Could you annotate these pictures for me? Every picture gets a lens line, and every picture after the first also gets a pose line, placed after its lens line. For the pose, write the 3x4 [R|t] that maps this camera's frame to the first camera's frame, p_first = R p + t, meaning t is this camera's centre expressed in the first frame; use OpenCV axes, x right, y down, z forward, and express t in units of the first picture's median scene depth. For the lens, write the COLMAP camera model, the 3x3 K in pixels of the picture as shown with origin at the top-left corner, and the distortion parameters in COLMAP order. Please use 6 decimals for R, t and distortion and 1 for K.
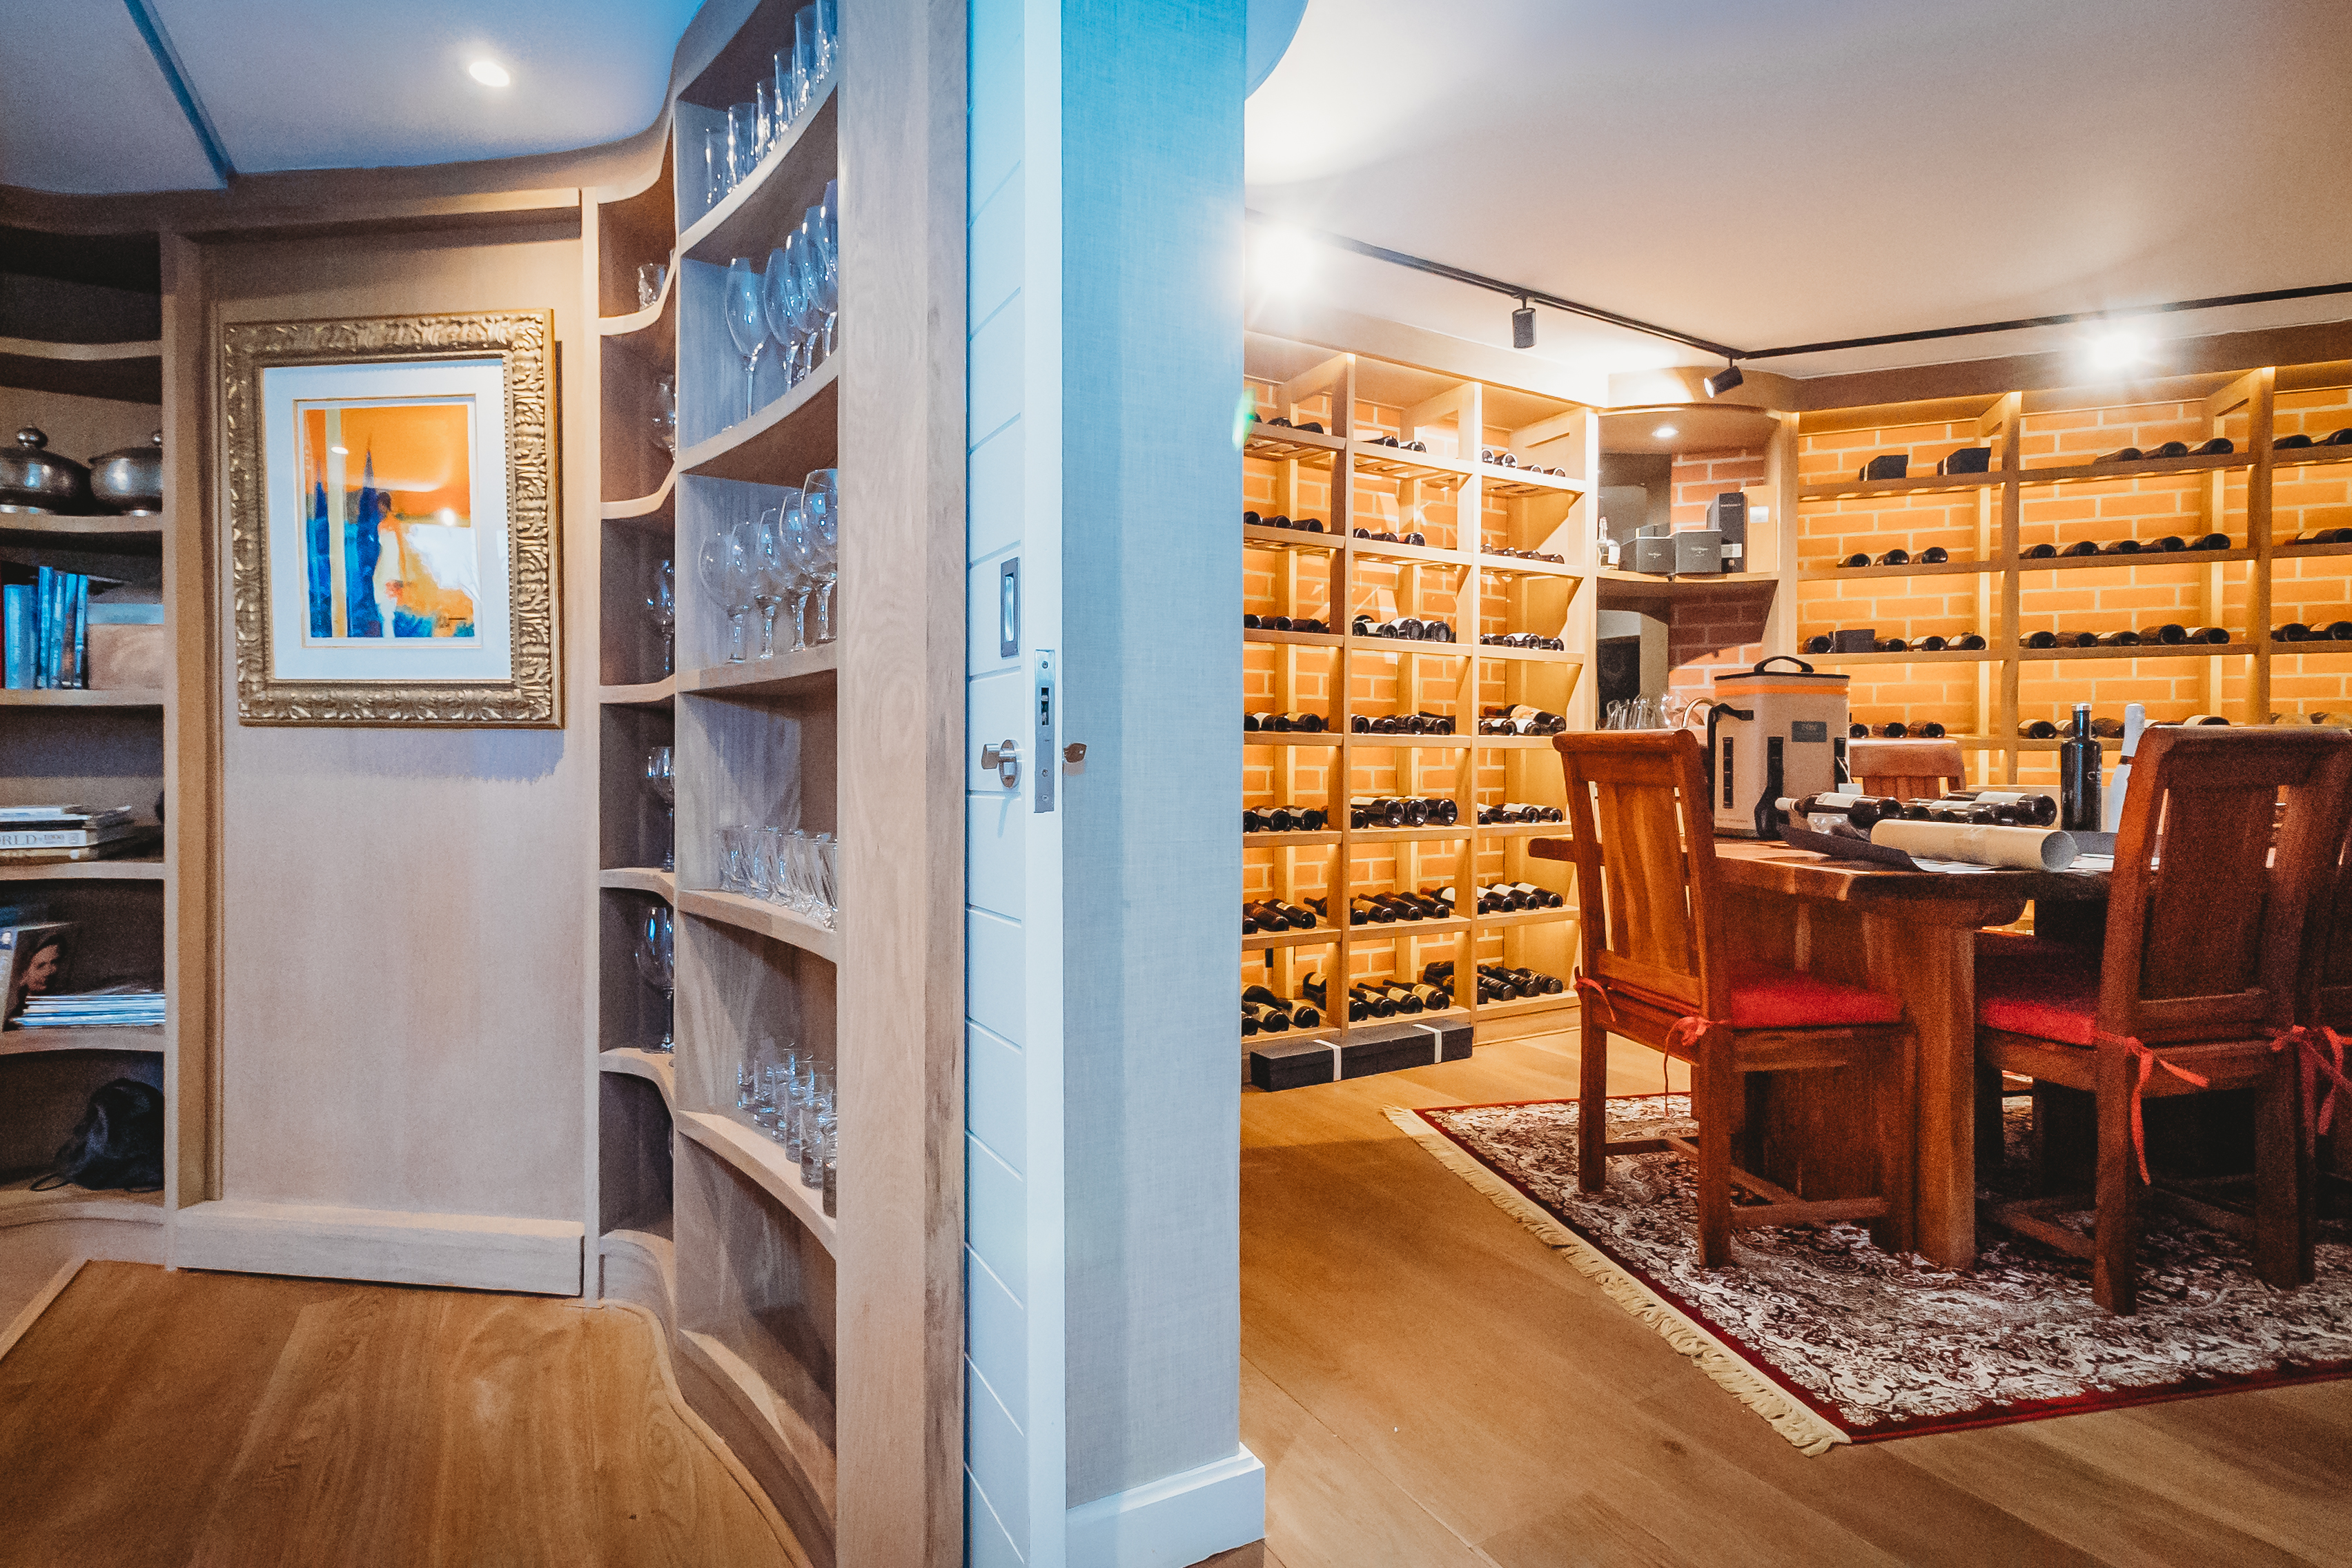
lens RADIAL K [[1106.7, 0, 1175.5], [0, 1106.7, 775.1], [0, 0, 1]] dist [0.000491, -0.000556]
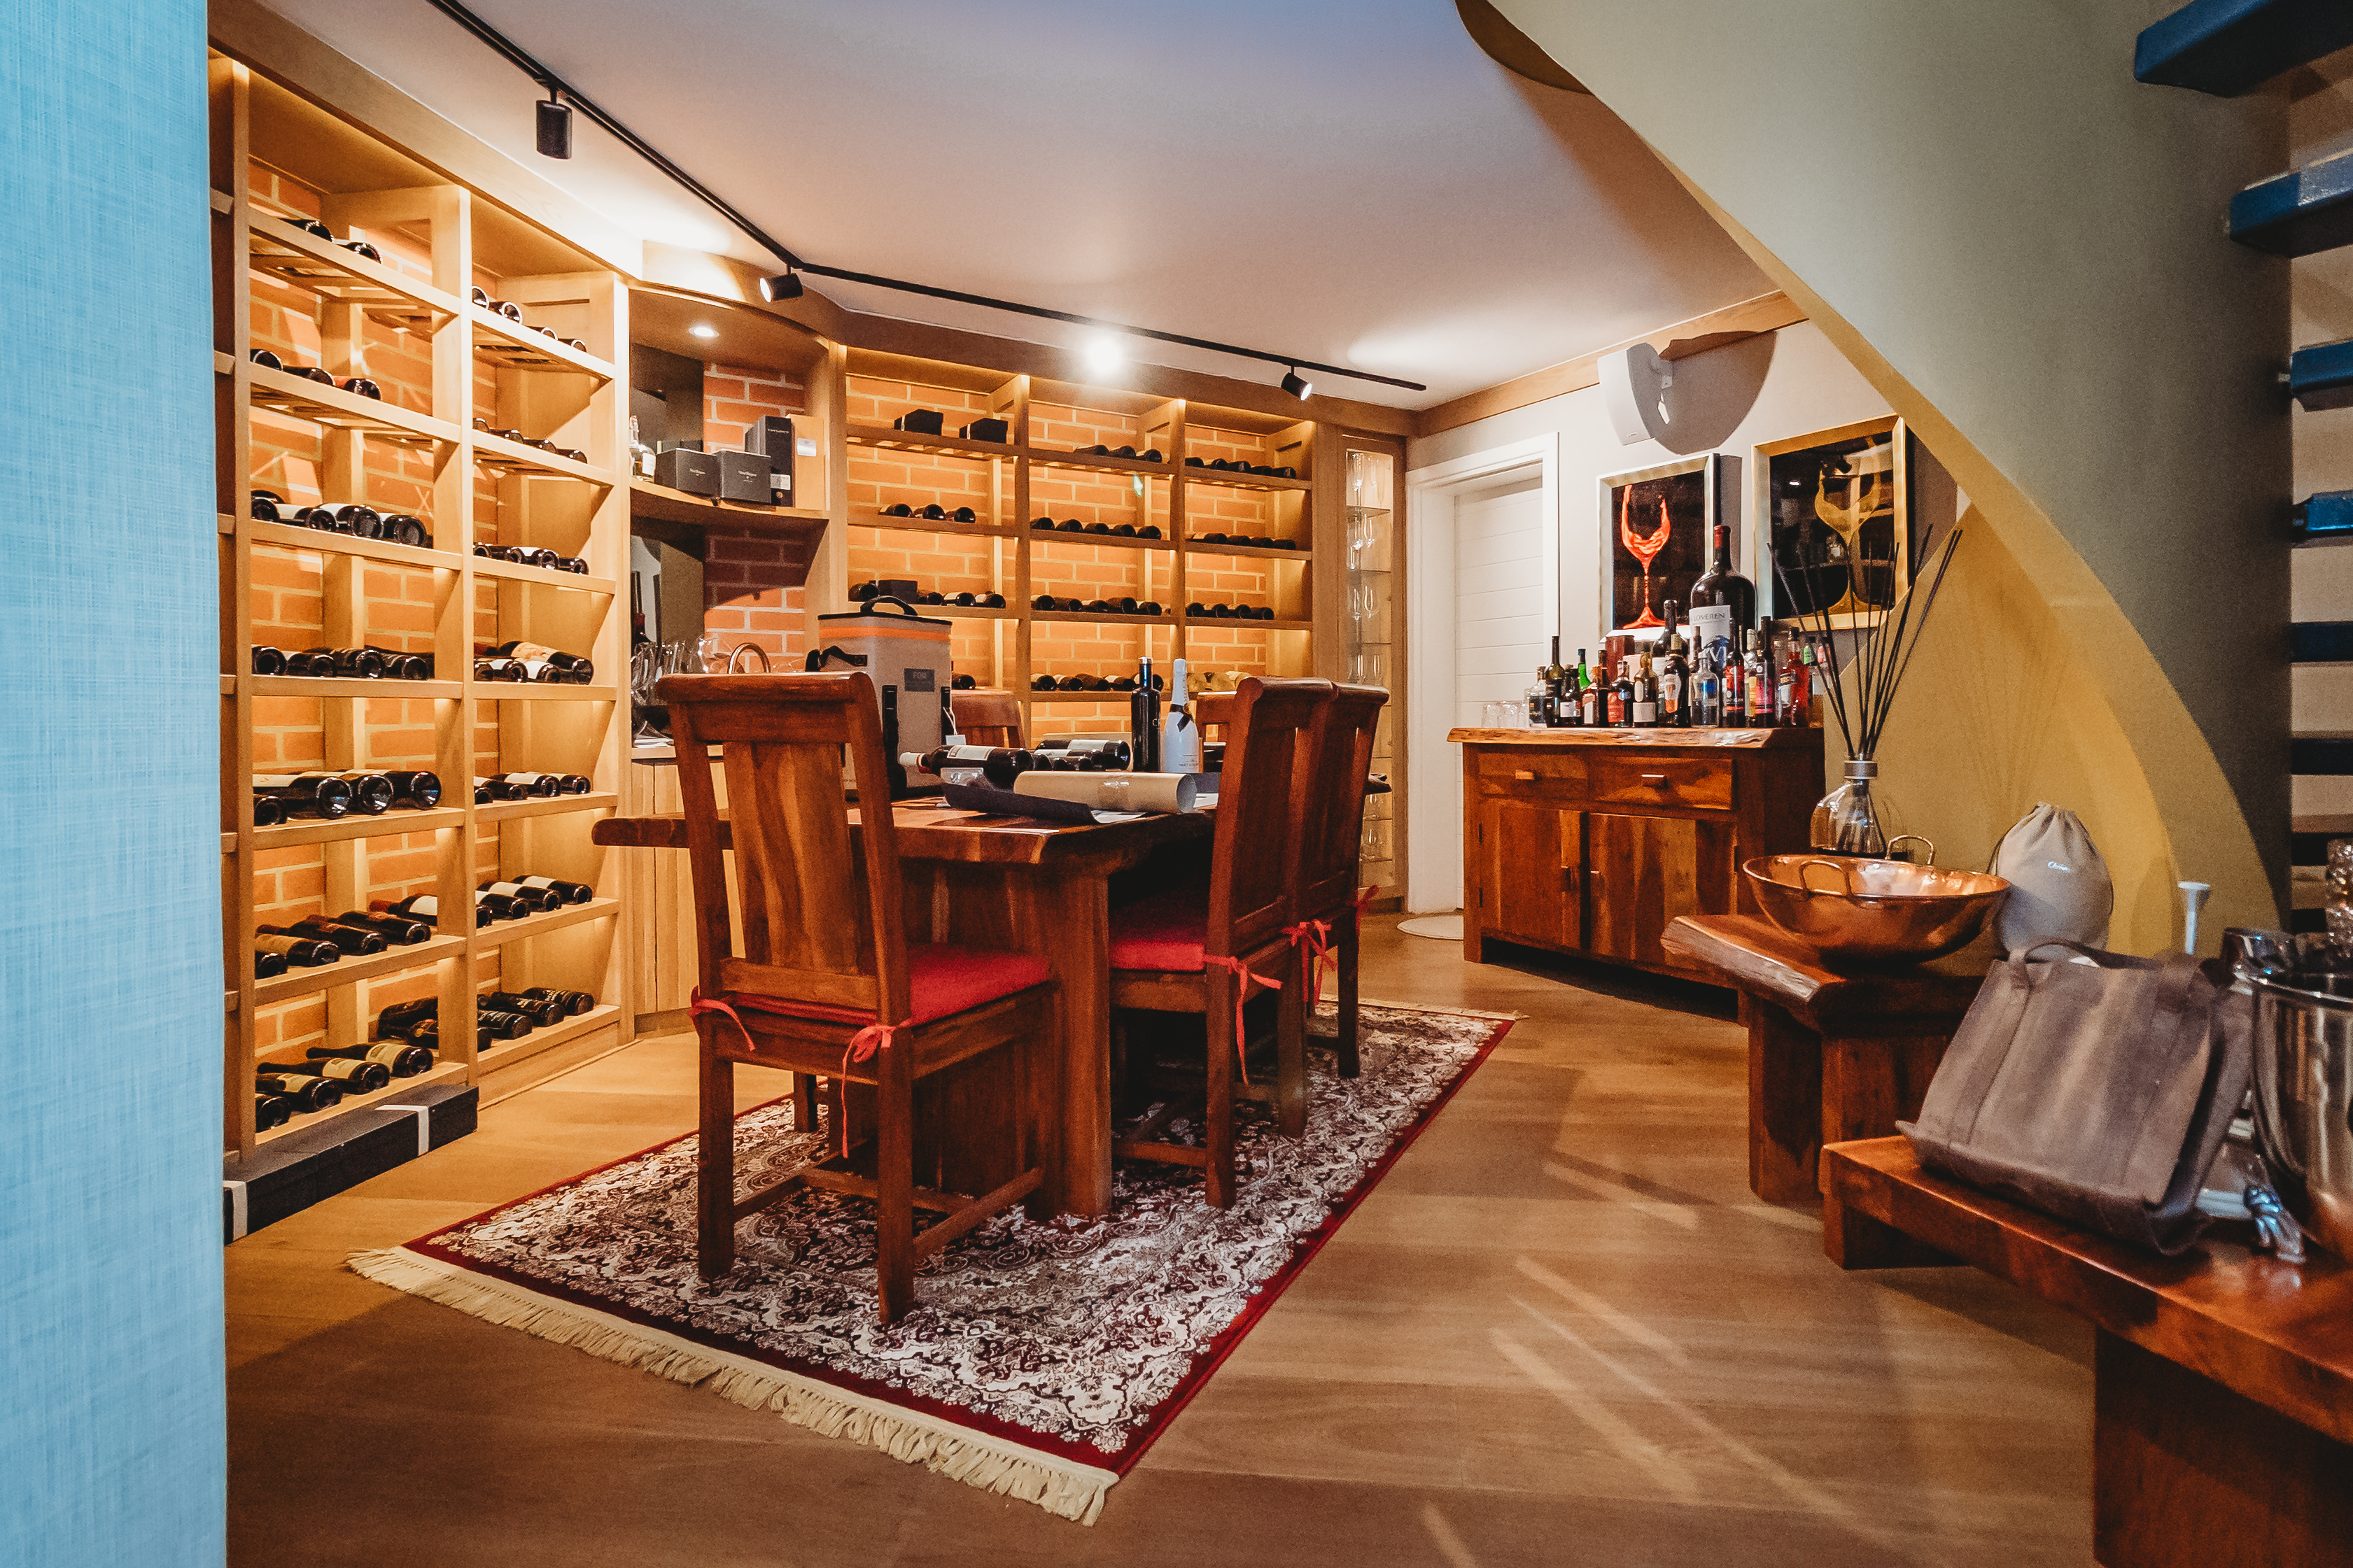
lens RADIAL K [[1107.0, 0, 1195.3], [0, 1107.0, 722.0], [0, 0, 1]] dist [0.000491, -0.000556]
pose [[0.597106, -0.014606, 0.802029, -0.028301], [0.020642, 0.999783, 0.002840, -0.001659], [-0.801897, 0.014859, 0.597278, 0.220392]]
